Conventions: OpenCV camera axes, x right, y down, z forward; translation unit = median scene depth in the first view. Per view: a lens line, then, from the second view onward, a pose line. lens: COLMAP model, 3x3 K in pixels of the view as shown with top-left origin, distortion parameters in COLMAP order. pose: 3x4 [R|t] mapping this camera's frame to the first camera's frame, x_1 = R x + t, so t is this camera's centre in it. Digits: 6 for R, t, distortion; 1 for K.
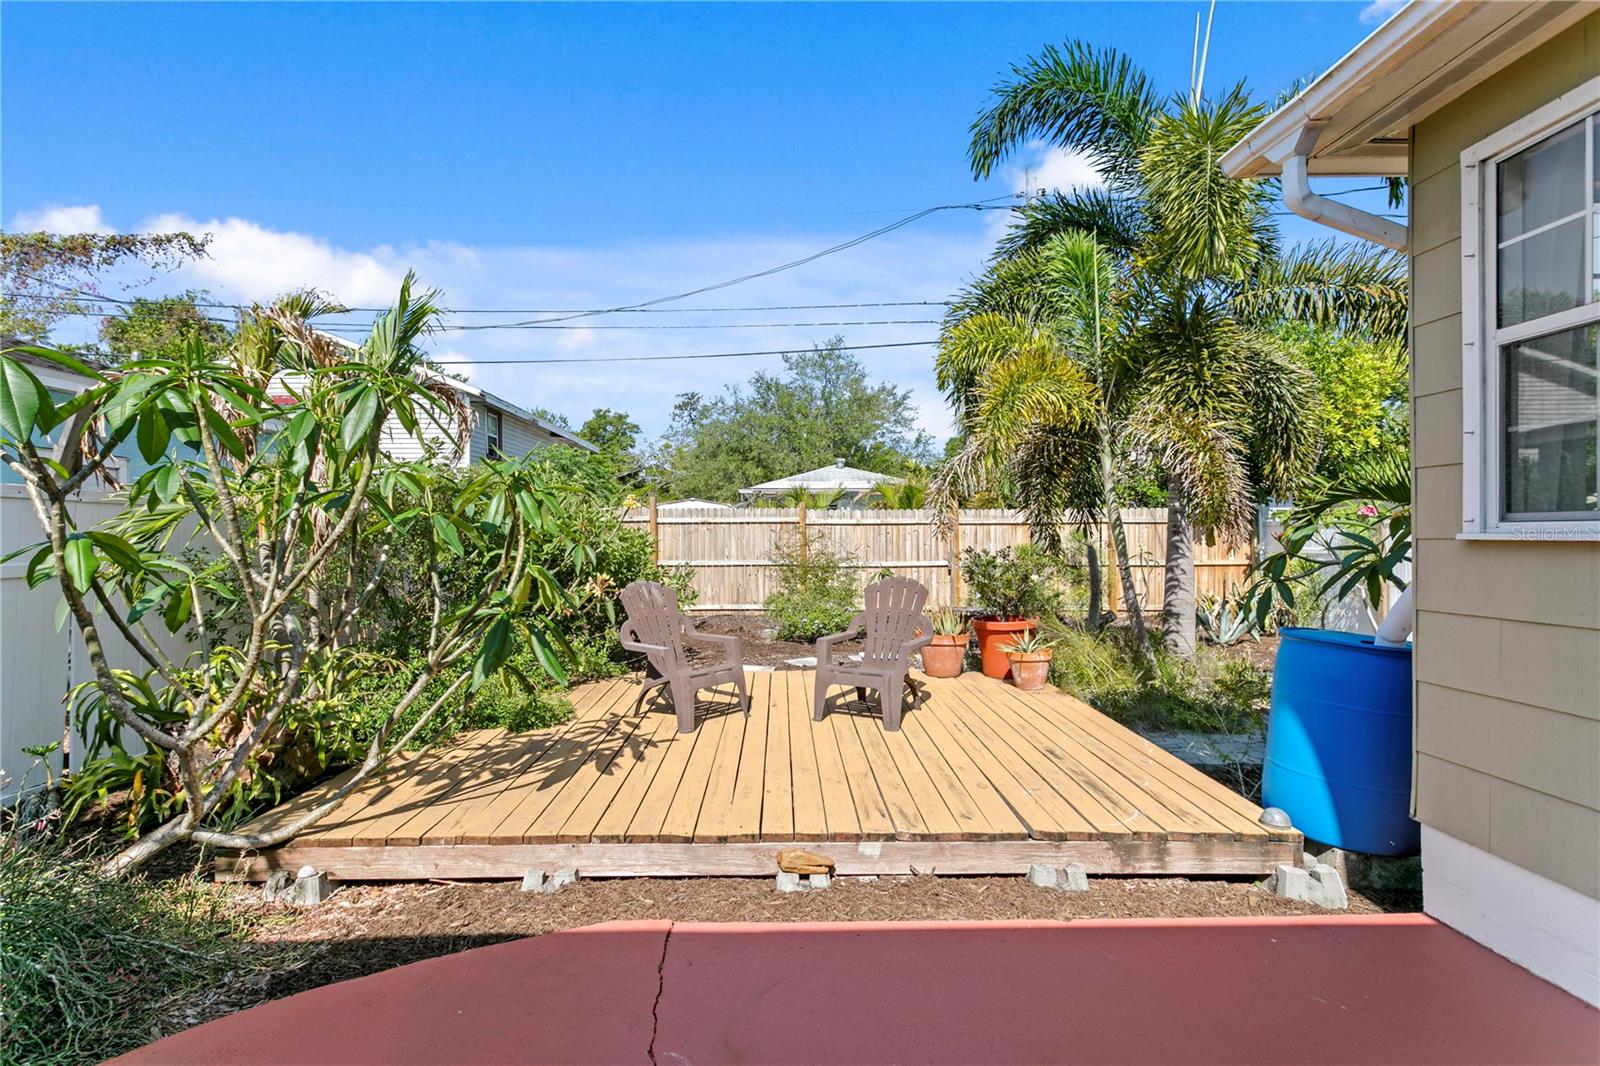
lens RADIAL K [[754.2, 0, 792.4], [0, 754.2, 535.9], [0, 0, 1]] dist [0.005261, 0.000557]
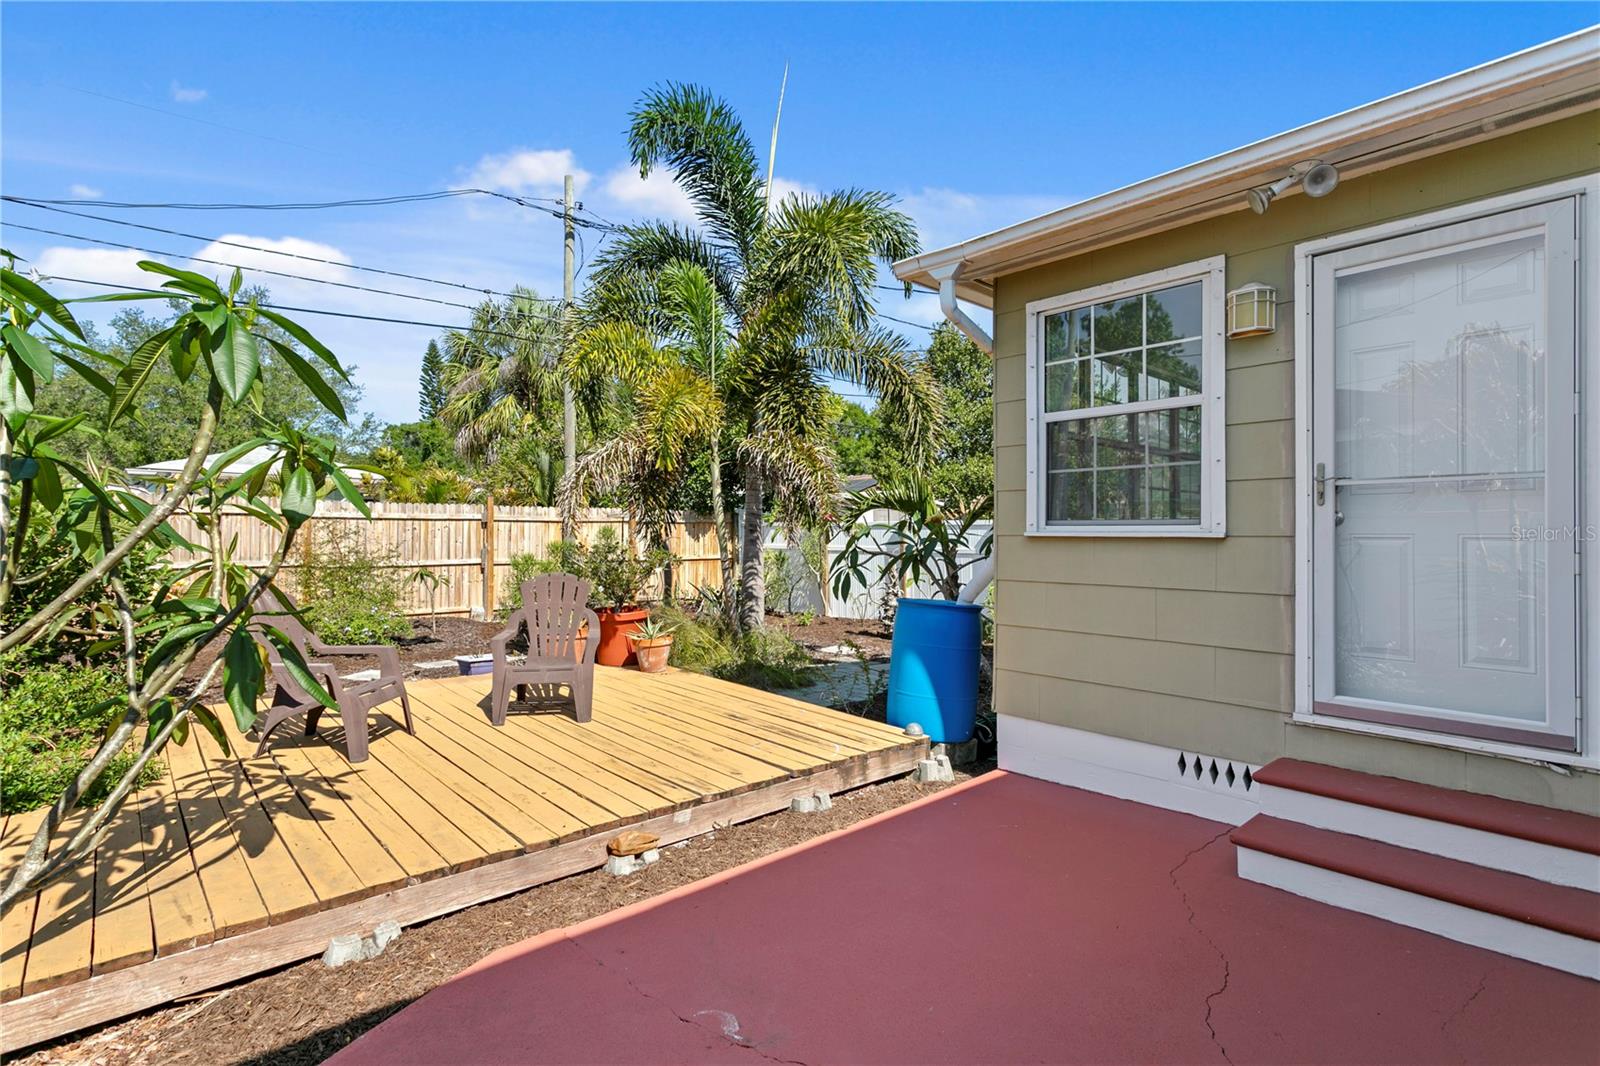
lens RADIAL K [[762.1, 0, 775.7], [0, 762.1, 527.6], [0, 0, 1]] dist [0.005919, 0.000407]
pose [[0.762514, 0.011554, 0.646869, -0.307180], [-0.006234, 0.999925, -0.010511, 0.003576], [-0.646942, 0.003982, 0.762529, 0.039574]]
